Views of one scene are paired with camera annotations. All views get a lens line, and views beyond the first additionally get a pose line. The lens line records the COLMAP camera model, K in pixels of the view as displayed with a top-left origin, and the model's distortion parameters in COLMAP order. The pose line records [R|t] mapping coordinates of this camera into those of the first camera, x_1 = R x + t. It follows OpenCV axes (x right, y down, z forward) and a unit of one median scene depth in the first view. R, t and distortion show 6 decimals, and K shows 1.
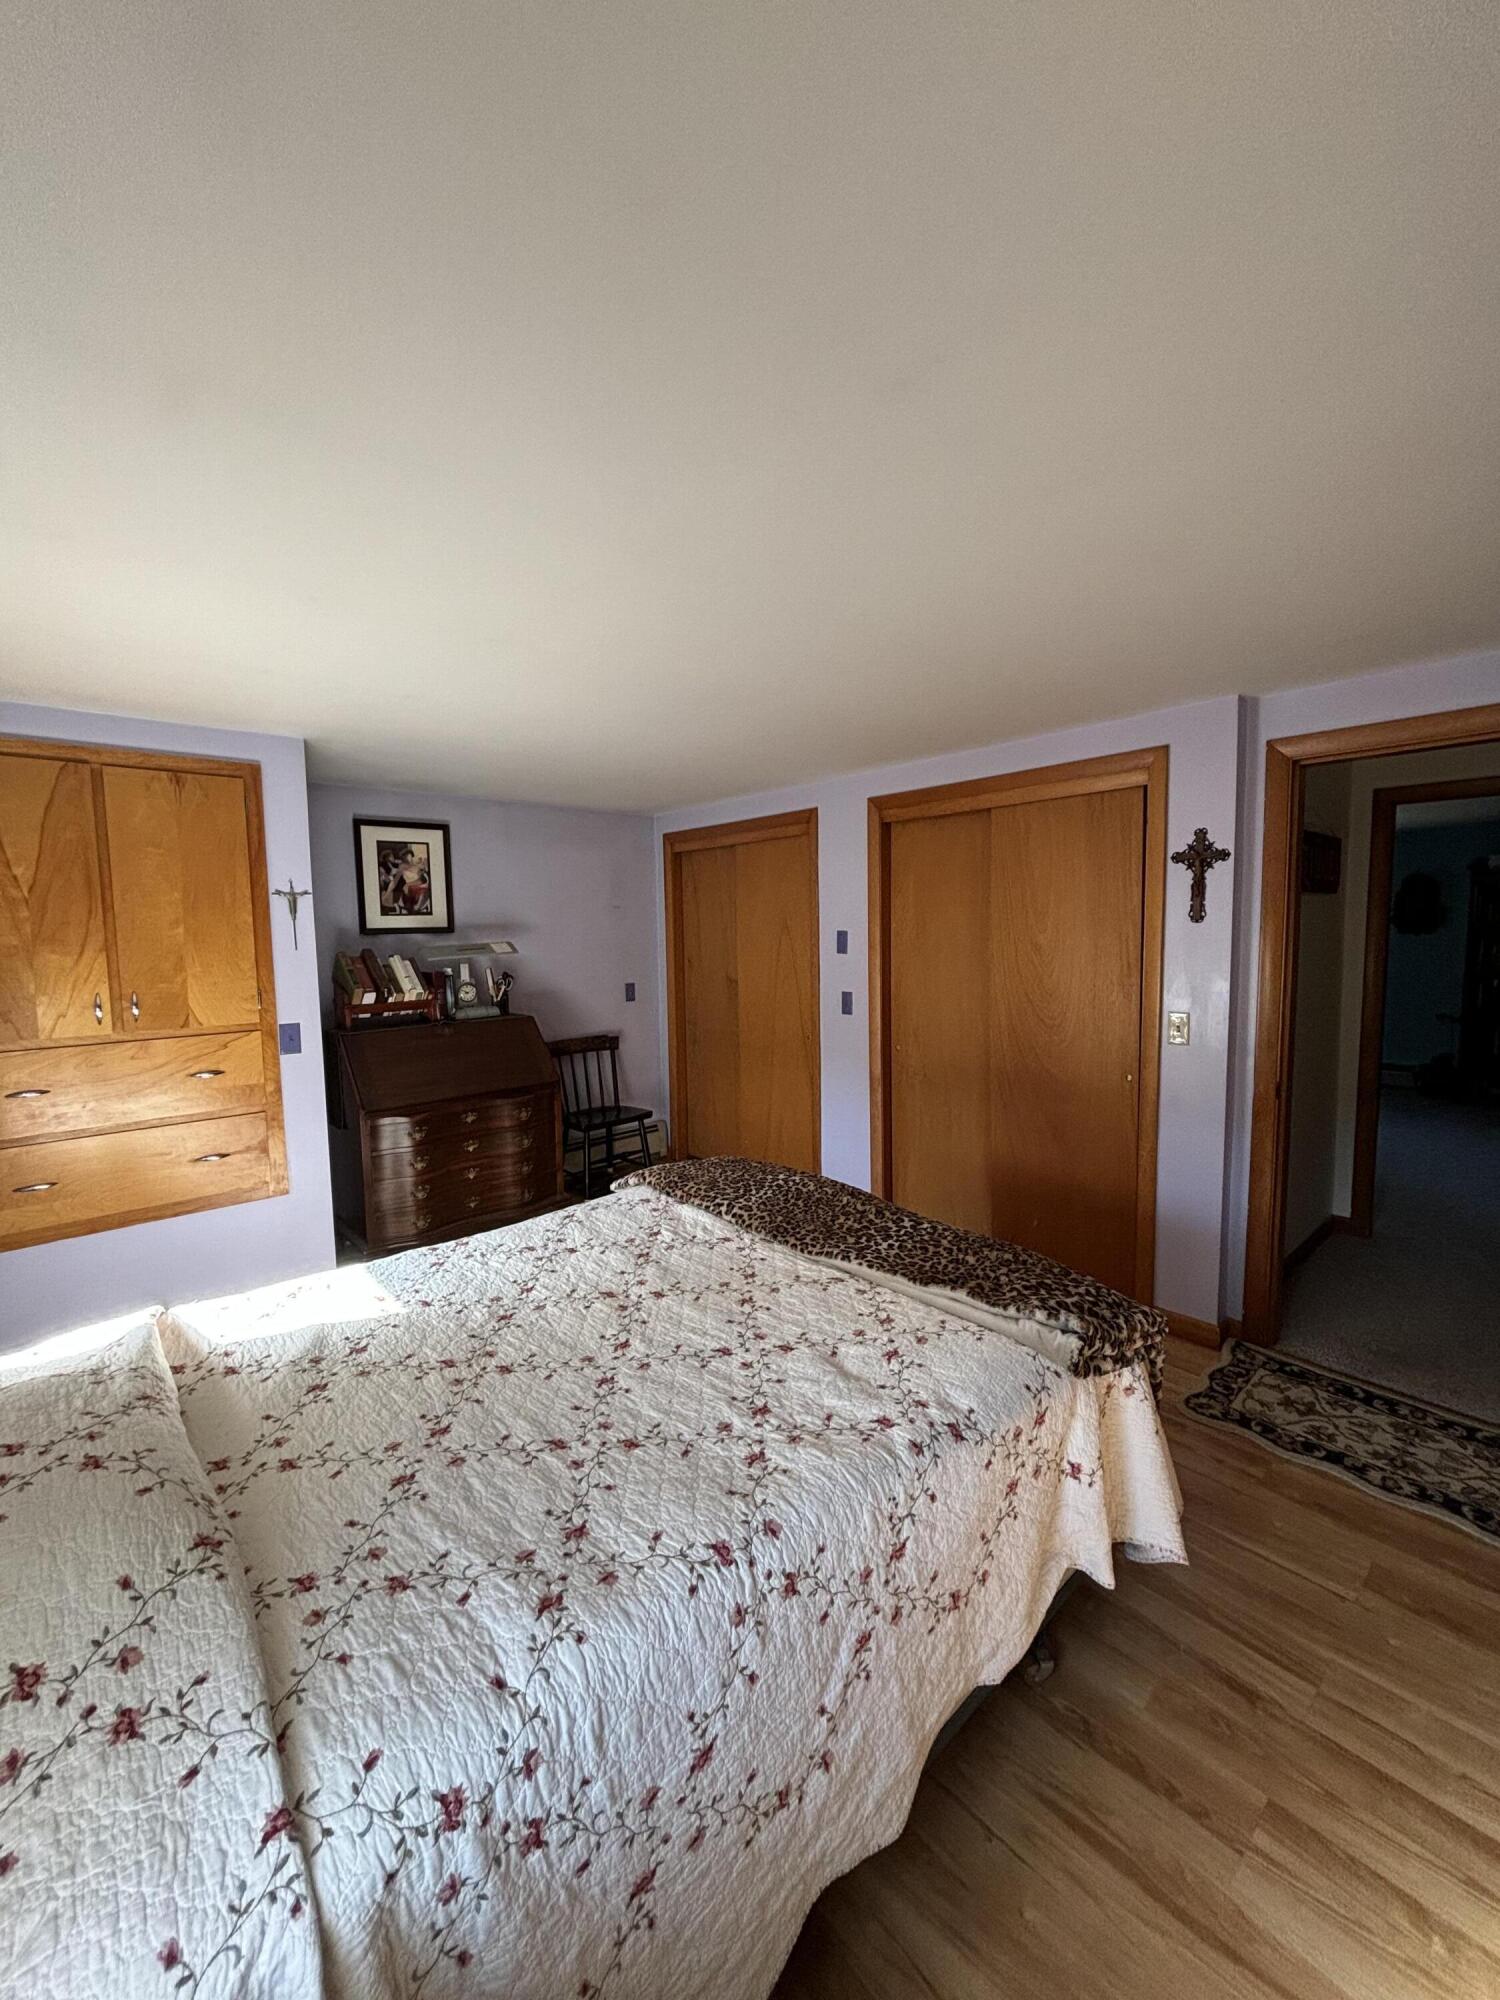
lens RADIAL K [[799.2, 0, 764.0], [0, 799.2, 999.2], [0, 0, 1]] dist [0.001433, -0.001040]
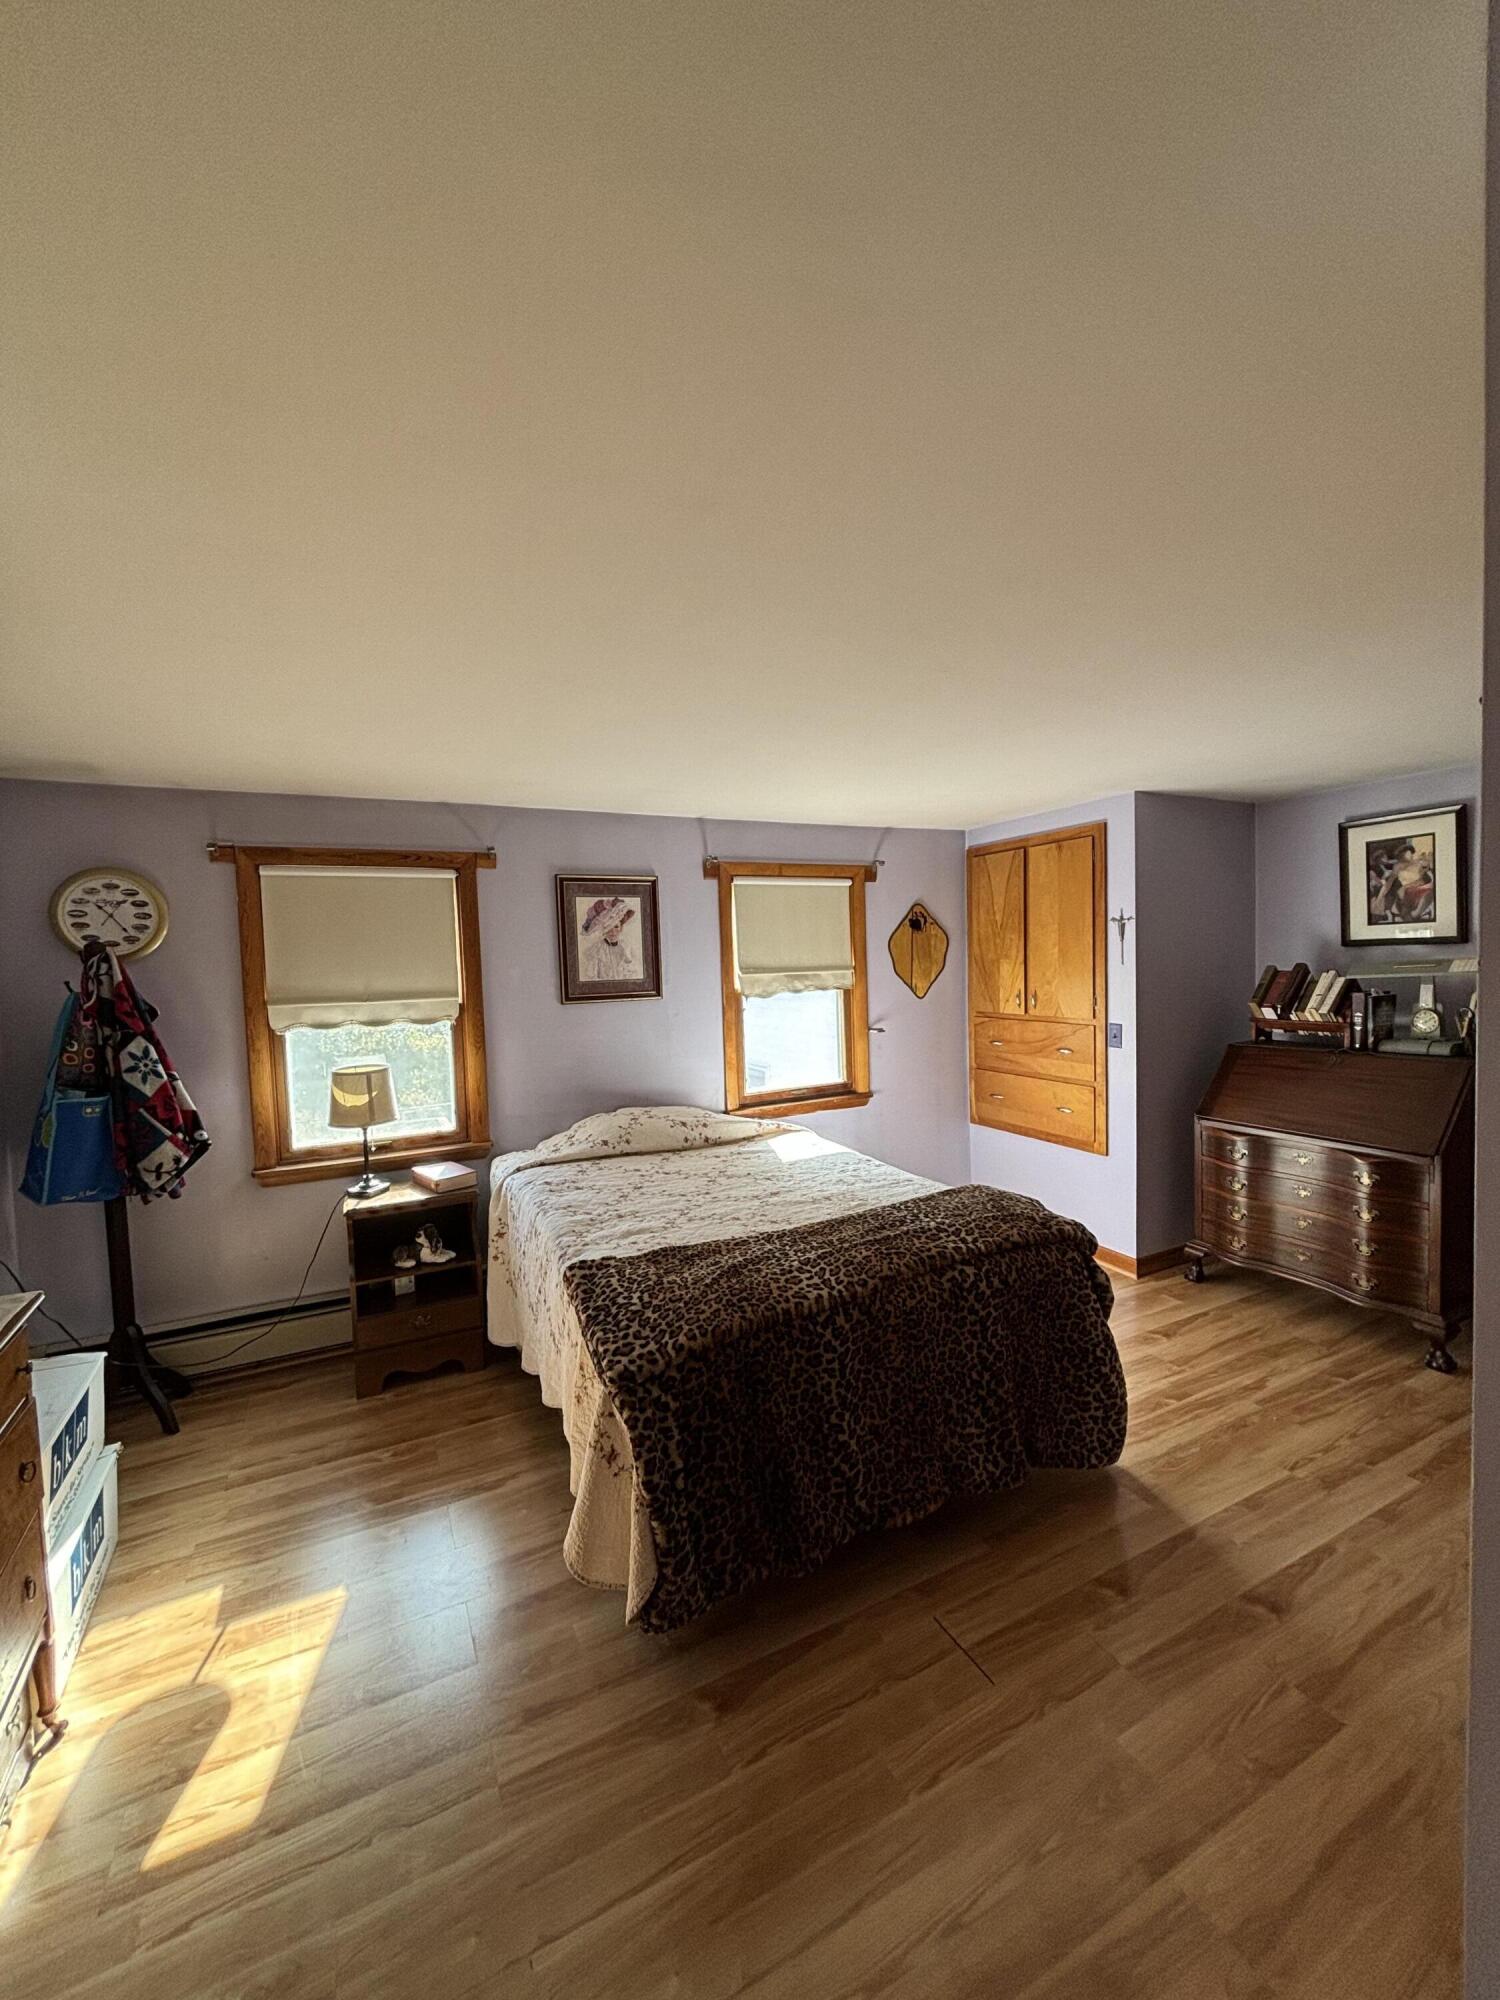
lens RADIAL K [[799.2, 0, 754.3], [0, 799.2, 997.1], [0, 0, 1]] dist [0.001433, -0.001040]
pose [[-0.261514, 0.068293, -0.962781, 0.760286], [-0.052807, 0.994987, 0.084921, -0.086900], [0.963754, 0.073050, -0.256597, 0.772477]]
